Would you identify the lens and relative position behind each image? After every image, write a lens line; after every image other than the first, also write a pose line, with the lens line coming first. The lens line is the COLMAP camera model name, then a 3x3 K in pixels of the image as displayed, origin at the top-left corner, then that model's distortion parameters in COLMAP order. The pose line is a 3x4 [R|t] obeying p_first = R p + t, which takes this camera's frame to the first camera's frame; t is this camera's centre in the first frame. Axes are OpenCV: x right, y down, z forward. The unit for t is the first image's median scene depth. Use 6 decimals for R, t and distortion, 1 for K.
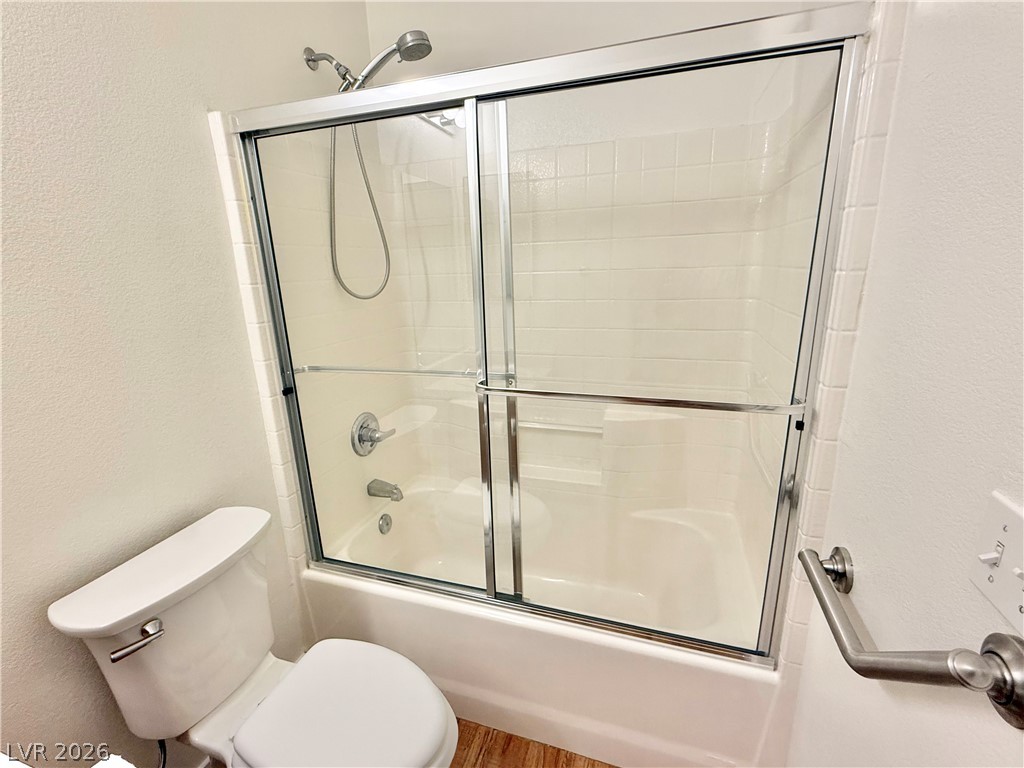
lens RADIAL K [[457.1, 0, 512.0], [0, 457.1, 384.0], [0, 0, 1]] dist [0.016190, 0.000098]
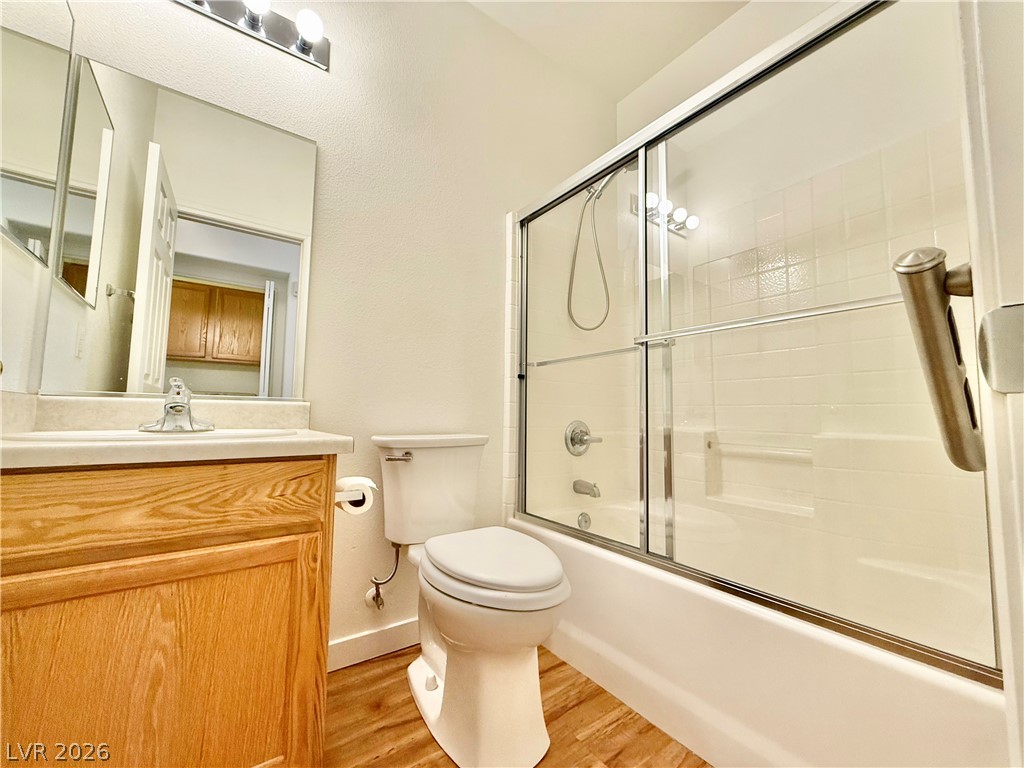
lens RADIAL K [[414.8, 0, 512.0], [0, 414.8, 384.0], [0, 0, 1]] dist [-0.000586, -0.000223]
pose [[0.804967, -0.008563, -0.593258, 0.261161], [-0.188425, 0.944444, -0.269298, 0.389153], [0.562605, 0.328560, 0.758632, -0.004667]]
